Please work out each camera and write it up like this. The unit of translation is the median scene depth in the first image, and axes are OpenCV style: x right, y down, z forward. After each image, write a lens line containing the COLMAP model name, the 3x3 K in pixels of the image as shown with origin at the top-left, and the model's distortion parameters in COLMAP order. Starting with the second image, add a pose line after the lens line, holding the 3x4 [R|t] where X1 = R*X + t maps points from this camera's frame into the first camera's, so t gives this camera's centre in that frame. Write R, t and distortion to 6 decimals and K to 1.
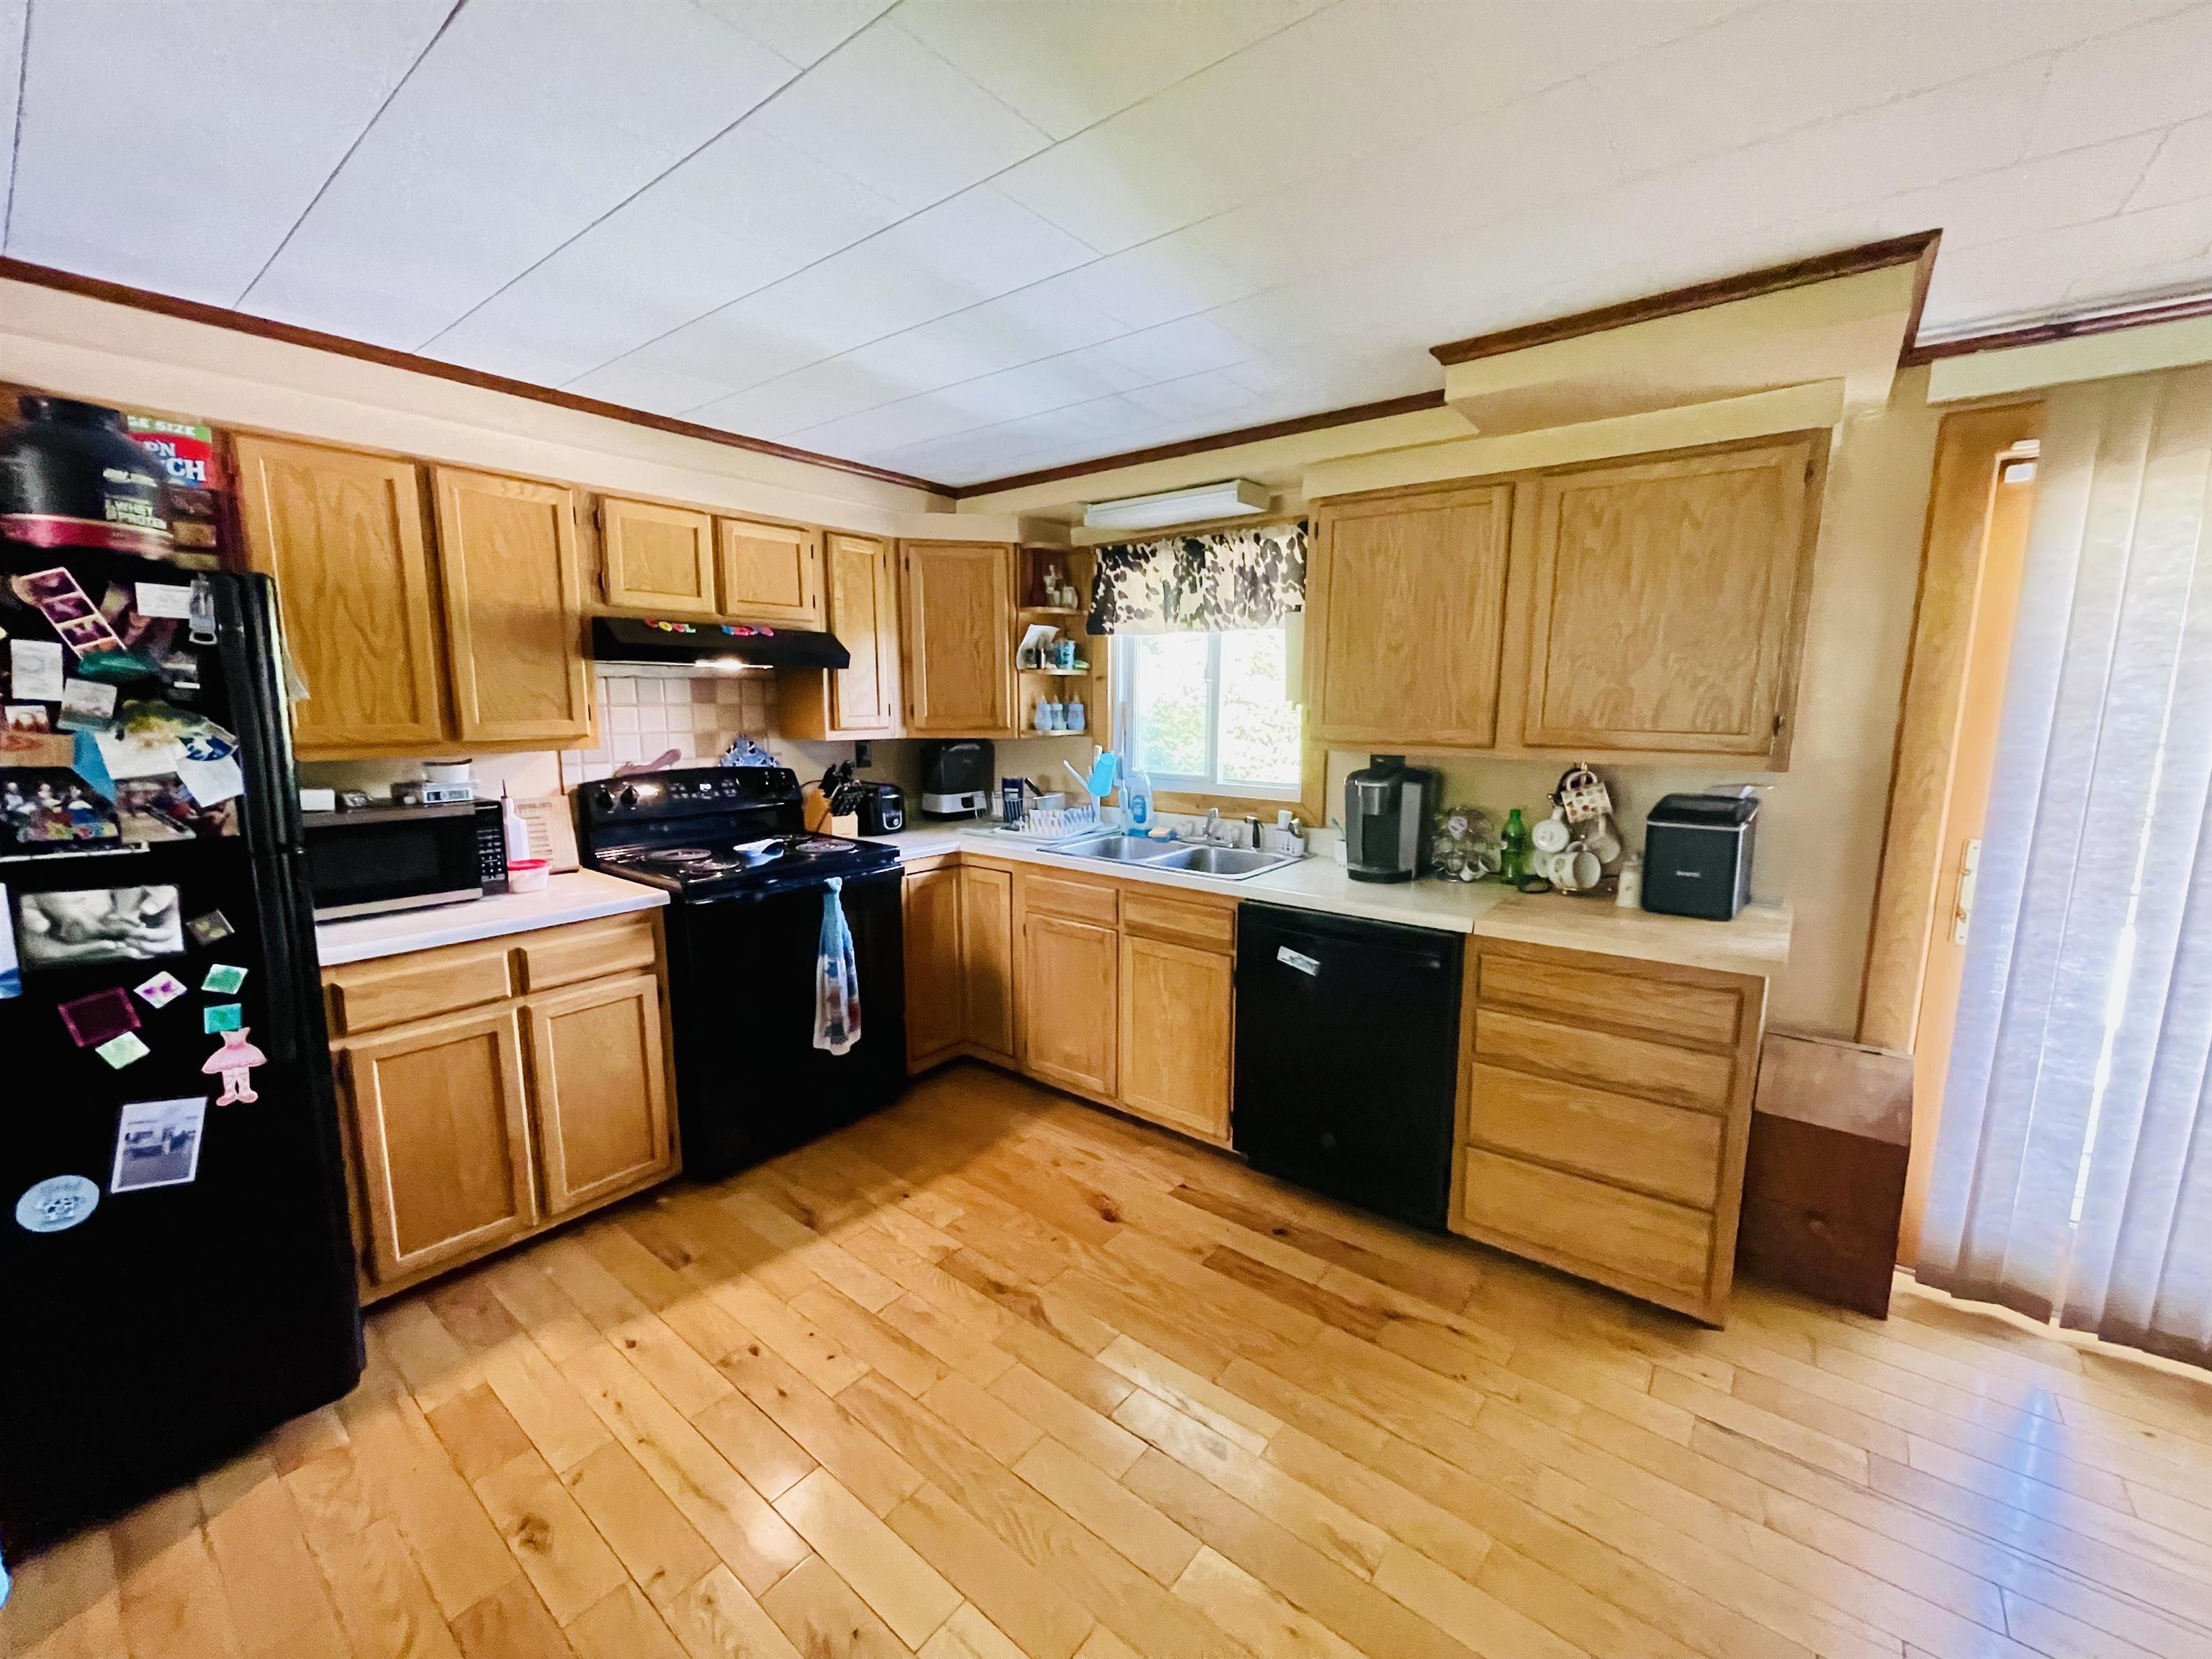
lens RADIAL K [[893.1, 0, 1098.5], [0, 893.1, 833.2], [0, 0, 1]] dist [-0.001222, 0.000222]
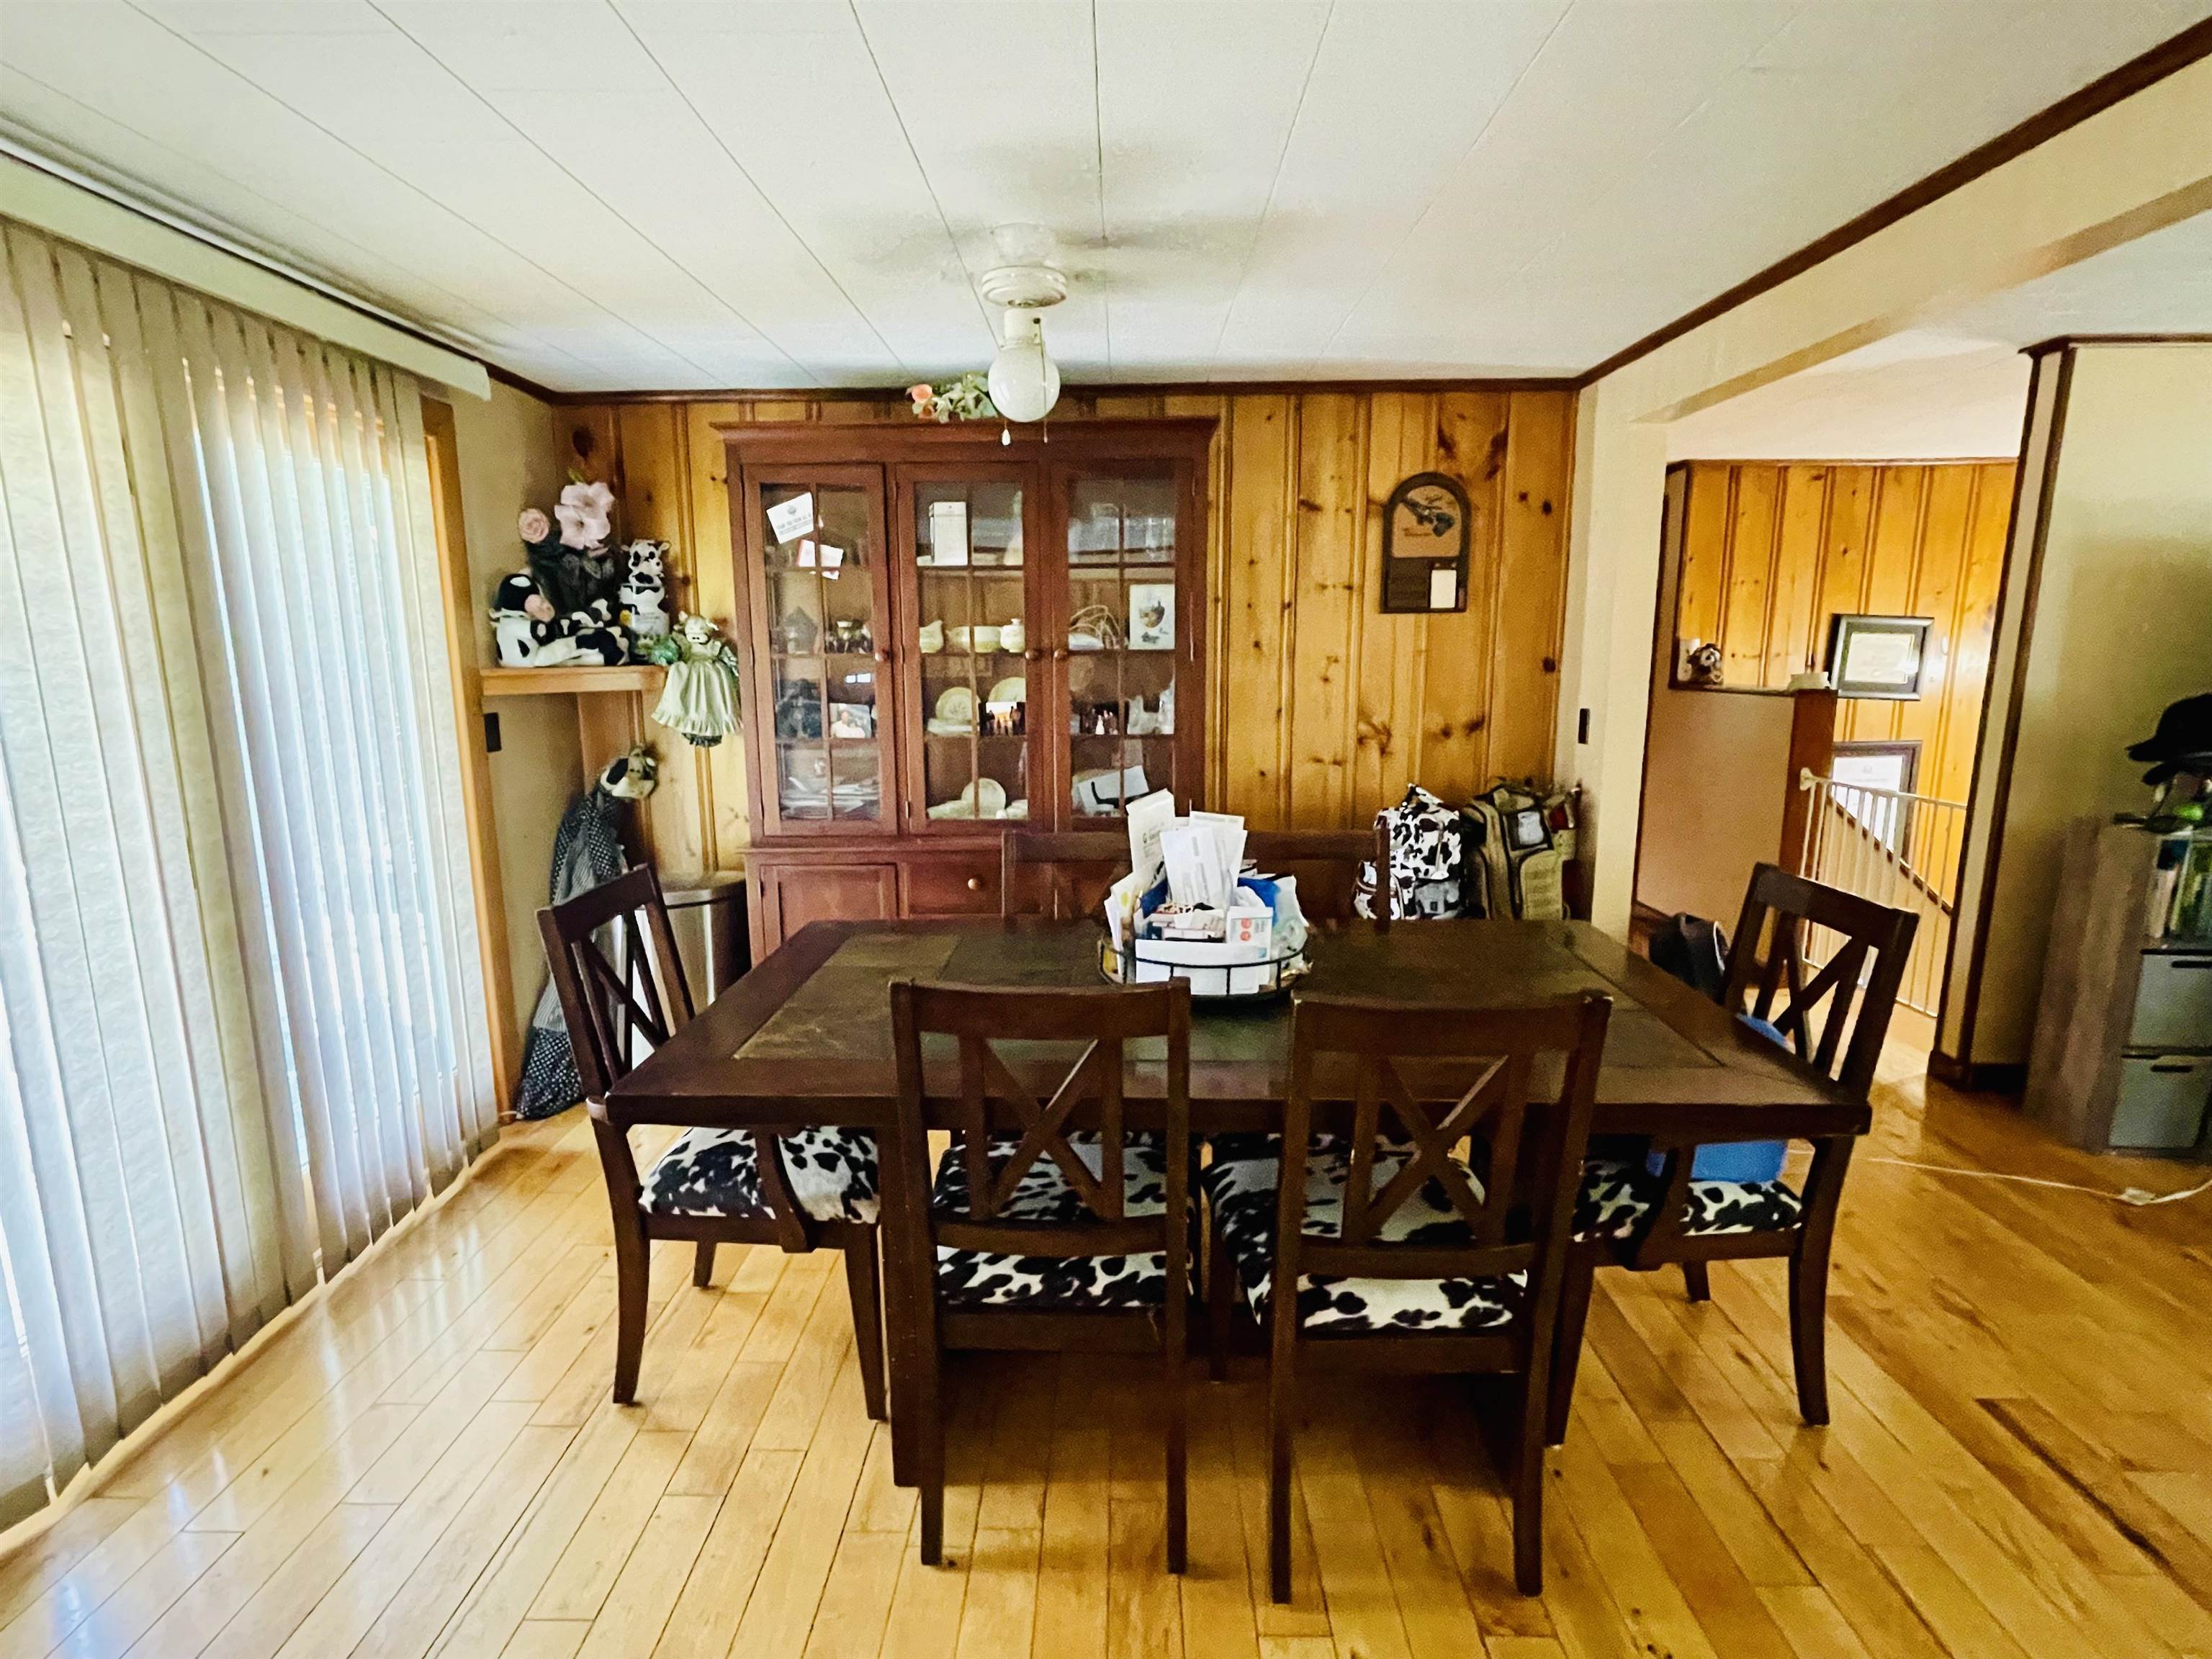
lens RADIAL K [[1079.9, 0, 1103.1], [0, 1079.9, 835.8], [0, 0, 1]] dist [-0.001293, 0.000071]
pose [[-0.607665, -0.134306, 0.782755, -0.047040], [0.126666, 0.956592, 0.262466, -0.065718], [-0.784028, 0.258640, -0.564275, 0.521753]]
